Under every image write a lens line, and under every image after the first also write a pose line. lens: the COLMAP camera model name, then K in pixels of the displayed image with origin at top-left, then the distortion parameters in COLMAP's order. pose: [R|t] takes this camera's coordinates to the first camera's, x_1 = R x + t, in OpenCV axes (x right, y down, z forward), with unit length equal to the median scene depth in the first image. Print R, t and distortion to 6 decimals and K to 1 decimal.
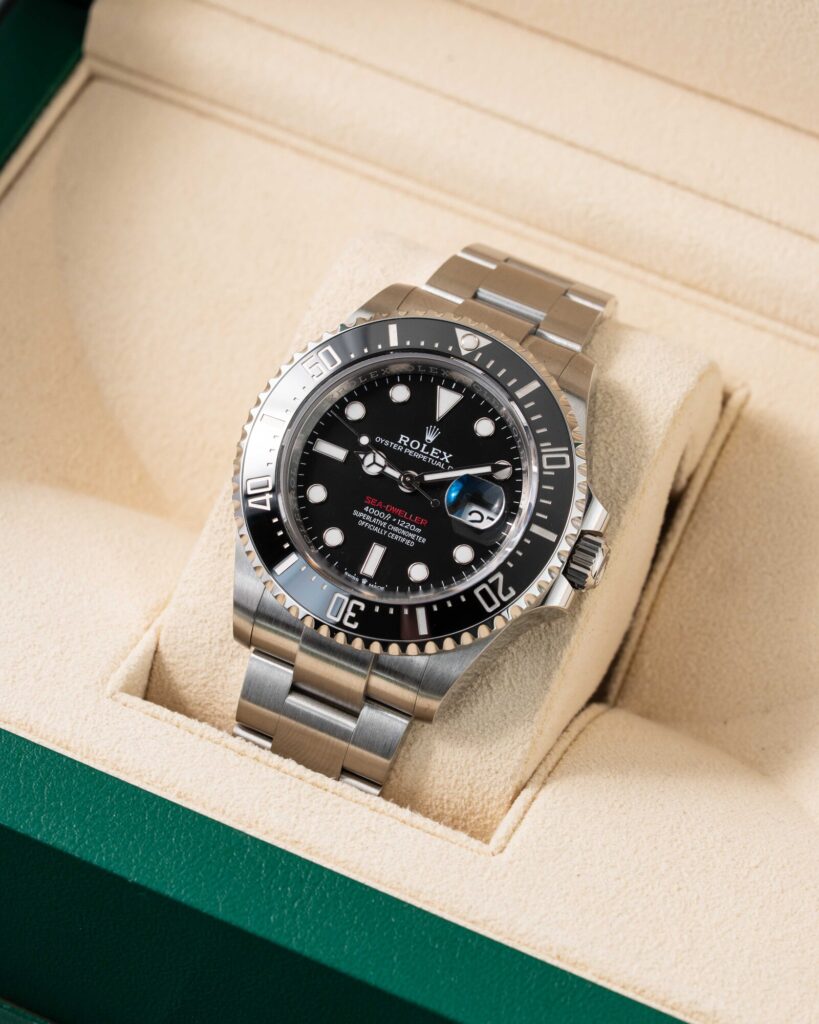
lens RADIAL K [[4222.6, 0, 409.5], [0, 4222.6, 512.0], [0, 0, 1]] dist [0.133446, -2.795335]
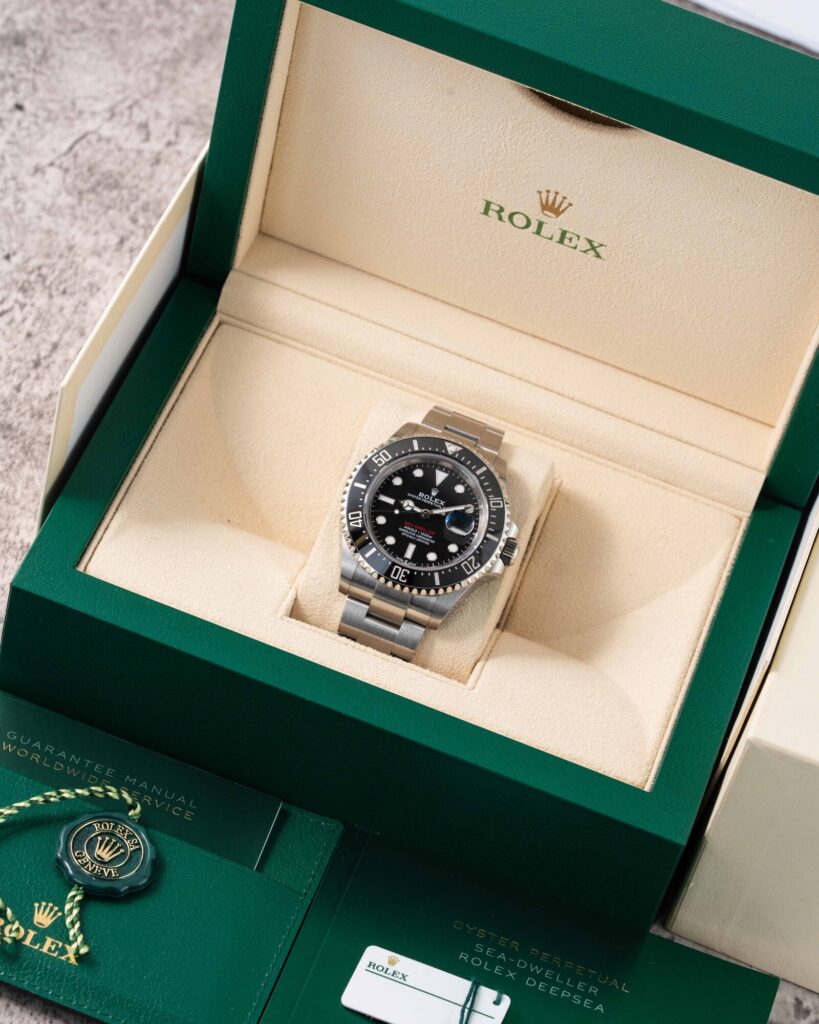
lens RADIAL K [[4222.6, 0, 409.5], [0, 4222.6, 512.0], [0, 0, 1]] dist [0.133446, -2.795335]
pose [[0.980832, 0.006850, 0.194735, -0.413815], [0.007198, 0.997426, -0.071339, 0.140422], [-0.194722, 0.071373, 0.978258, -1.042587]]
